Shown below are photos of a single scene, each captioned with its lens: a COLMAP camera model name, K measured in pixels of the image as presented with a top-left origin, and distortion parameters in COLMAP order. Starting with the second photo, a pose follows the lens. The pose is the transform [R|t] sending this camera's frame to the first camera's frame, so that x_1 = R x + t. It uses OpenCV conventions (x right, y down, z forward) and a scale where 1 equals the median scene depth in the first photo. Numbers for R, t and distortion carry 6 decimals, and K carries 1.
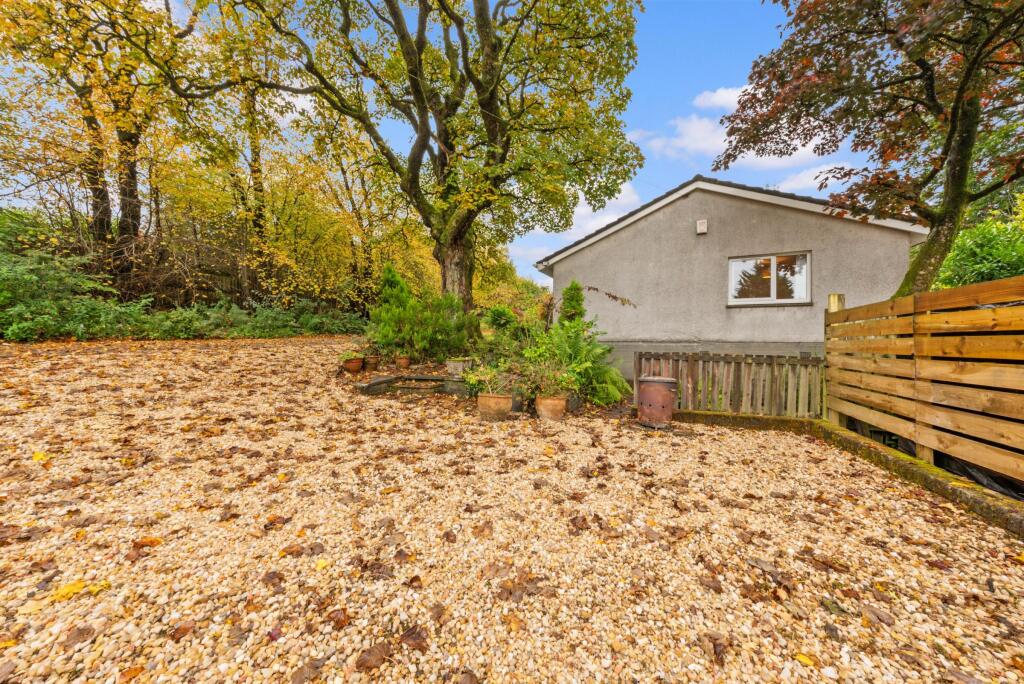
lens RADIAL K [[353.5, 0, 512.0], [0, 353.5, 342.0], [0, 0, 1]] dist [0.013177, 0.000049]
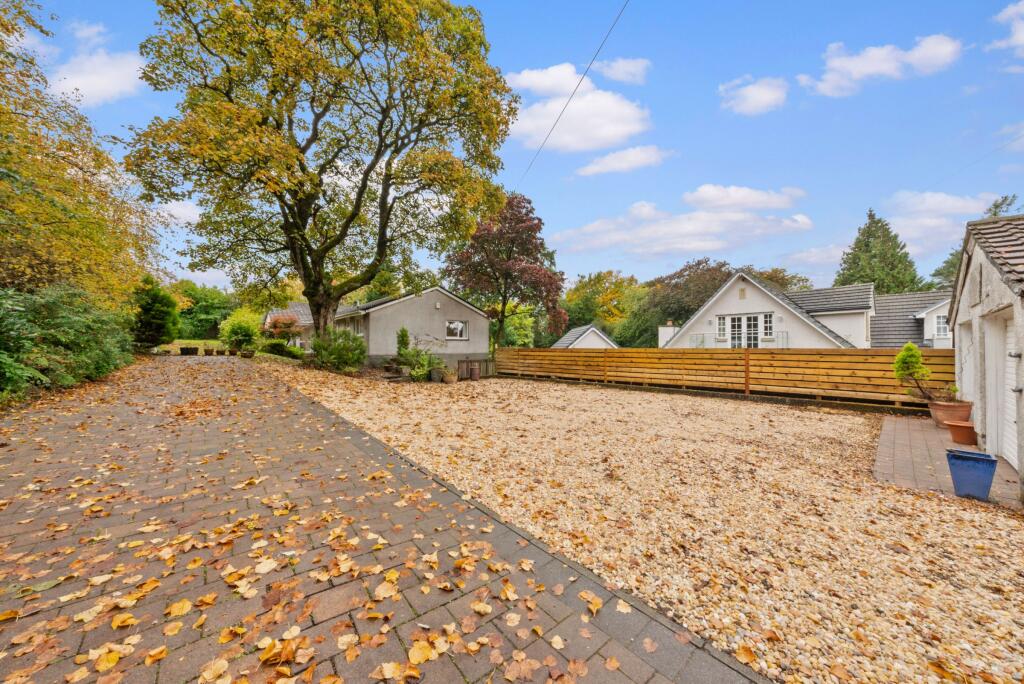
lens RADIAL K [[353.5, 0, 512.0], [0, 353.5, 342.0], [0, 0, 1]] dist [0.013177, 0.000049]
pose [[0.455186, 0.001371, 0.890395, -1.470255], [0.004575, 0.999982, -0.003879, -0.078526], [-0.890384, 0.005839, 0.455172, -0.561406]]
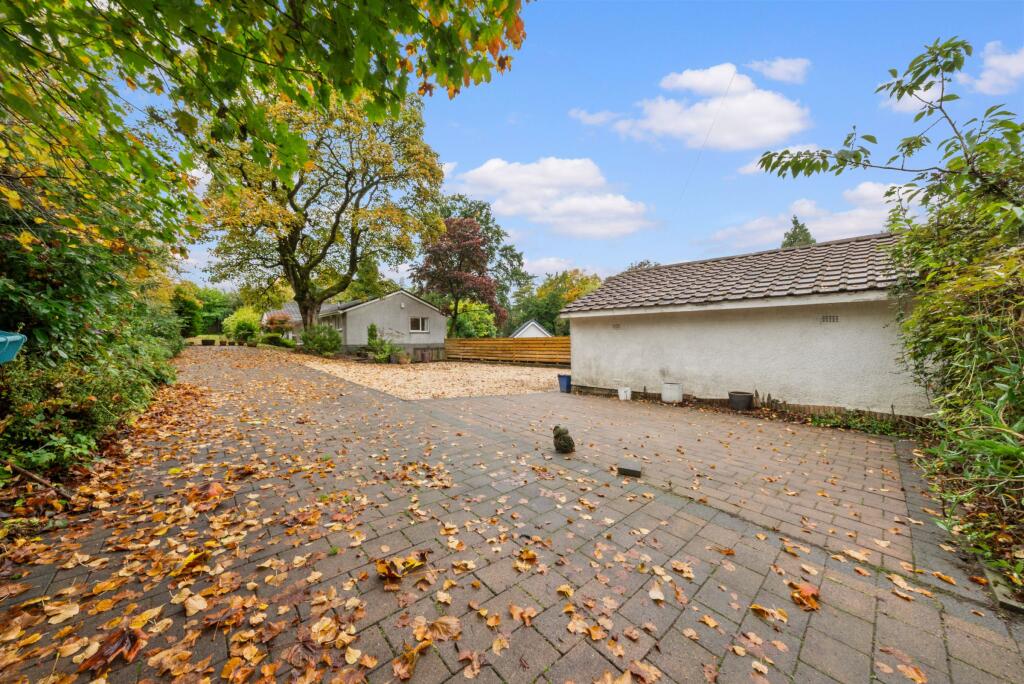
lens RADIAL K [[353.5, 0, 512.0], [0, 353.5, 342.0], [0, 0, 1]] dist [0.013177, 0.000049]
pose [[0.440597, -0.018706, 0.897510, -1.887344], [0.012254, 0.999815, 0.014822, -0.059124], [-0.897622, 0.004467, 0.440744, -1.220119]]
